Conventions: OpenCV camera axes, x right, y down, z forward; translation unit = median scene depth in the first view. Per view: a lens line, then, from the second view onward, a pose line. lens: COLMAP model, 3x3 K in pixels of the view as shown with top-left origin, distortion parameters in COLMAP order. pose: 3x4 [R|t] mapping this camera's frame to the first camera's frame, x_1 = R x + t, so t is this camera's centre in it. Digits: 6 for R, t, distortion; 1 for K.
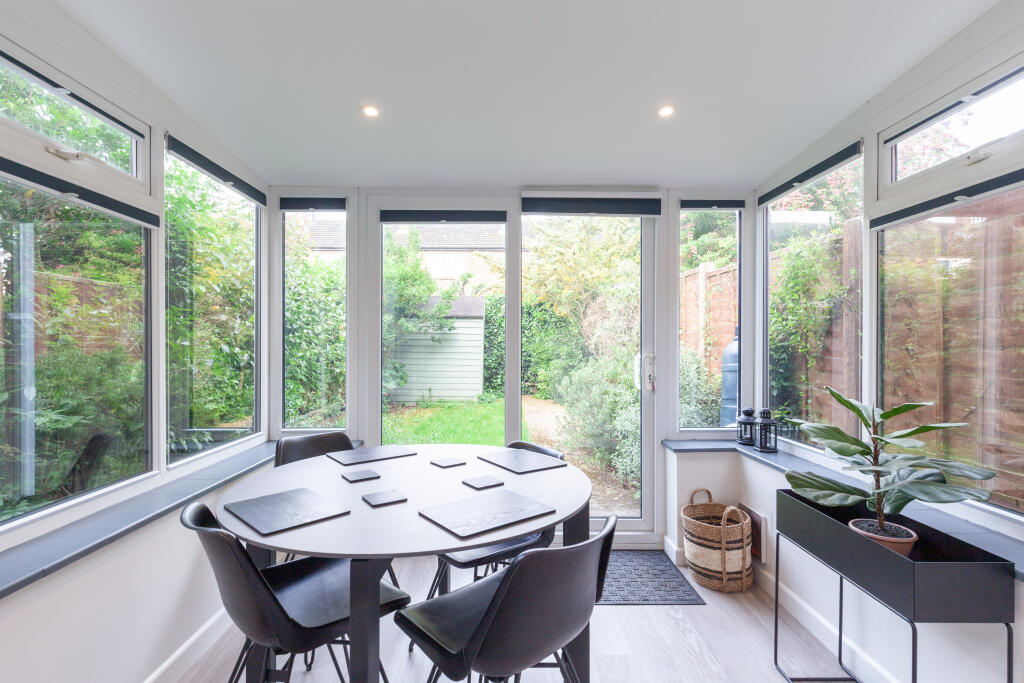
lens RADIAL K [[470.4, 0, 512.0], [0, 470.4, 341.5], [0, 0, 1]] dist [0.008329, 0.000205]
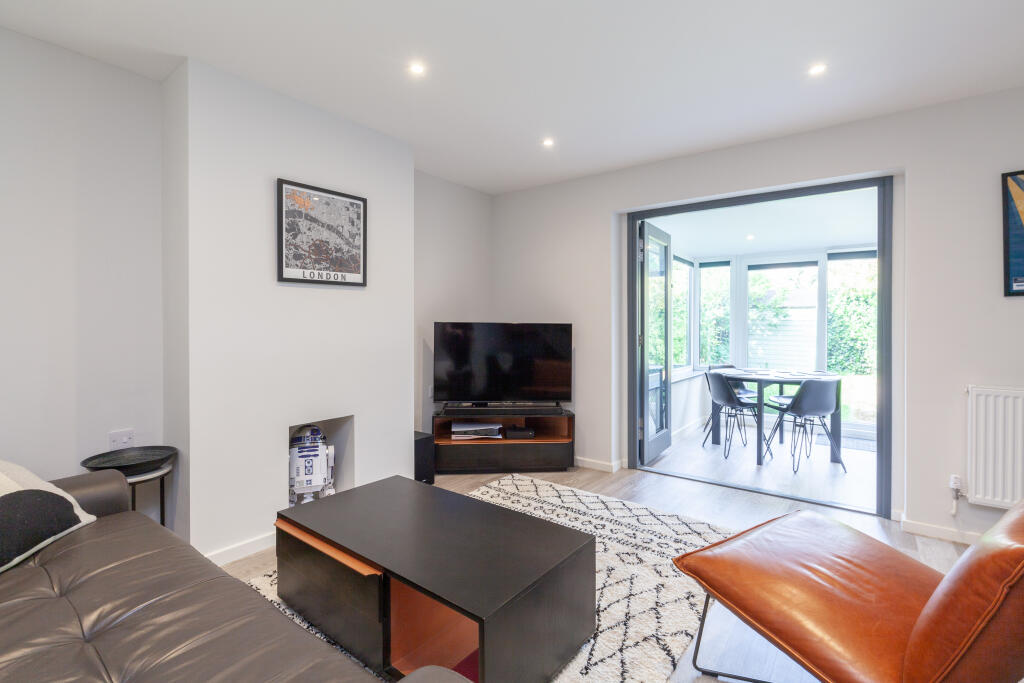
lens RADIAL K [[472.4, 0, 515.3], [0, 472.4, 326.4], [0, 0, 1]] dist [0.000858, 0.000026]
pose [[0.796314, 0.004333, -0.604869, 0.064309], [-0.002807, 0.999990, 0.003469, -0.002609], [0.604878, -0.001064, 0.796318, -0.488274]]
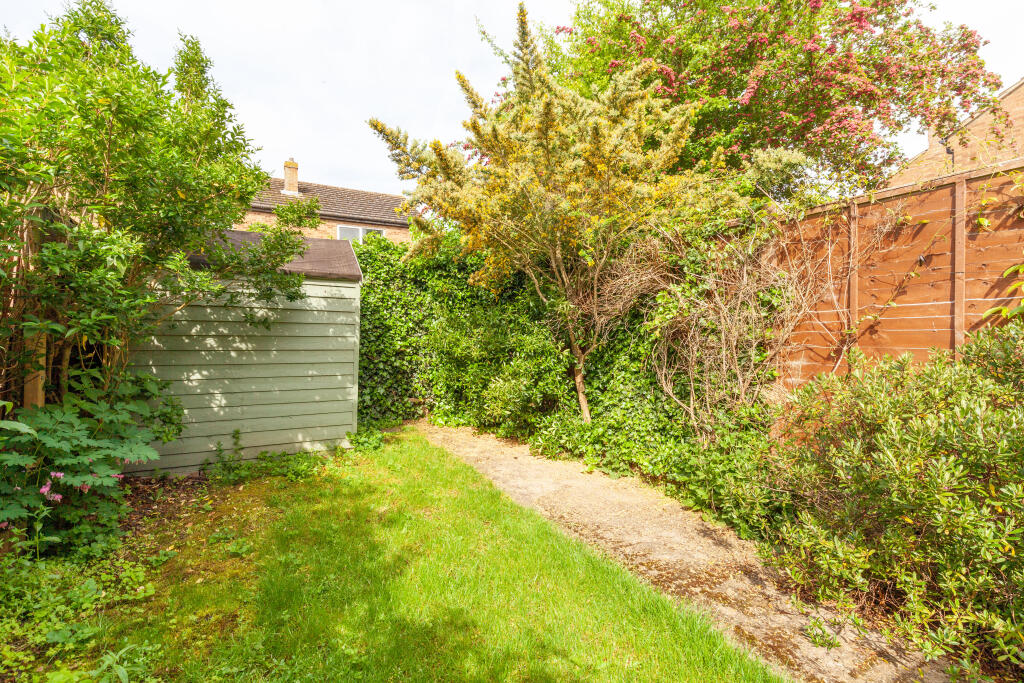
lens RADIAL K [[456.4, 0, 512.0], [0, 456.4, 341.5], [0, 0, 1]] dist [0.001759, 0.000080]
pose [[0.879670, -0.008267, 0.475514, -0.169194], [-0.000216, 0.999842, 0.017783, 0.007309], [-0.475585, -0.015745, 0.879529, 0.558984]]
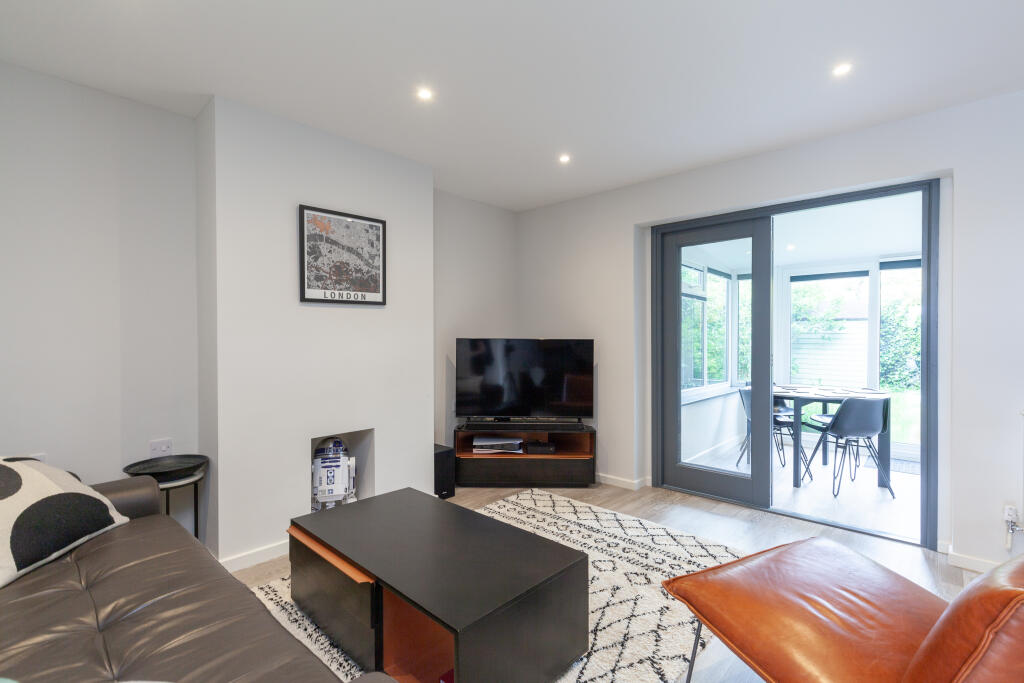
lens RADIAL K [[470.4, 0, 512.0], [0, 470.4, 341.5], [0, 0, 1]] dist [0.008329, 0.000205]
pose [[0.730074, 0.003874, -0.683357, 0.085532], [0.000816, 0.999978, 0.006541, -0.005063], [0.683367, -0.005333, 0.730055, -0.474163]]
